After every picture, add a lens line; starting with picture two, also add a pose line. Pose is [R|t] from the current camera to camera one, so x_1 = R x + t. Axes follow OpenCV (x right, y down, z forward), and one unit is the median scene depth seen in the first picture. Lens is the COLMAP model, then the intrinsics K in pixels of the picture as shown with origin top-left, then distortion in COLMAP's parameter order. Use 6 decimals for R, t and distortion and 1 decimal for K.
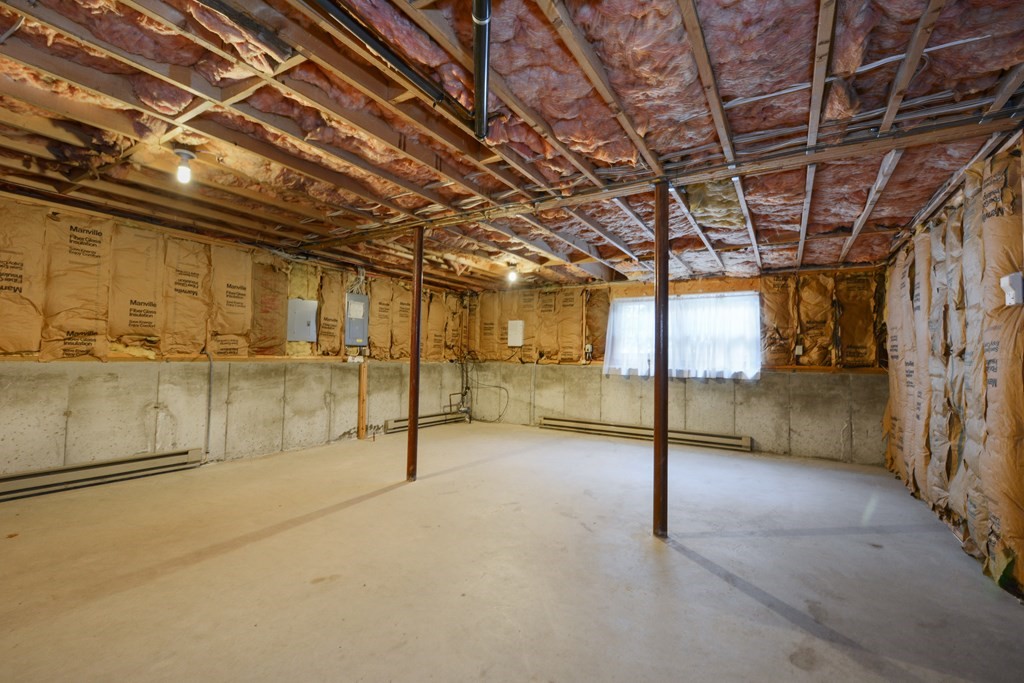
lens RADIAL K [[456.5, 0, 512.0], [0, 456.5, 341.5], [0, 0, 1]] dist [0.002676, -0.000257]
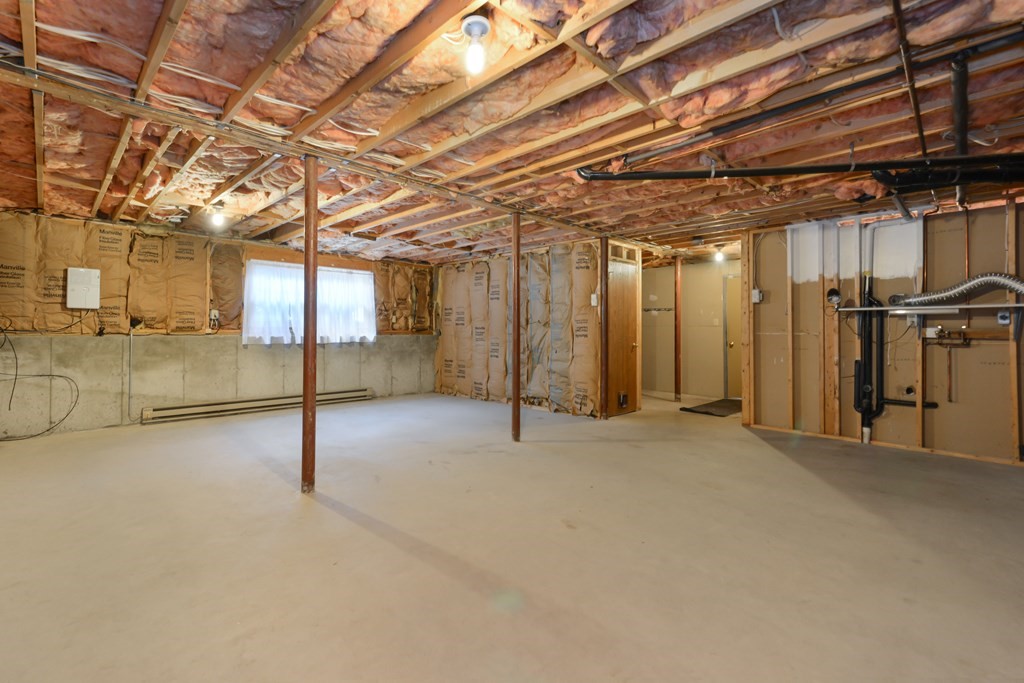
lens RADIAL K [[450.9, 0, 511.4], [0, 450.9, 329.8], [0, 0, 1]] dist [0.003437, -0.000652]
pose [[0.222457, -0.021217, 0.974712, -0.583071], [-0.040707, 0.998689, 0.031030, -0.005022], [-0.974092, -0.046581, 0.221302, 0.338063]]
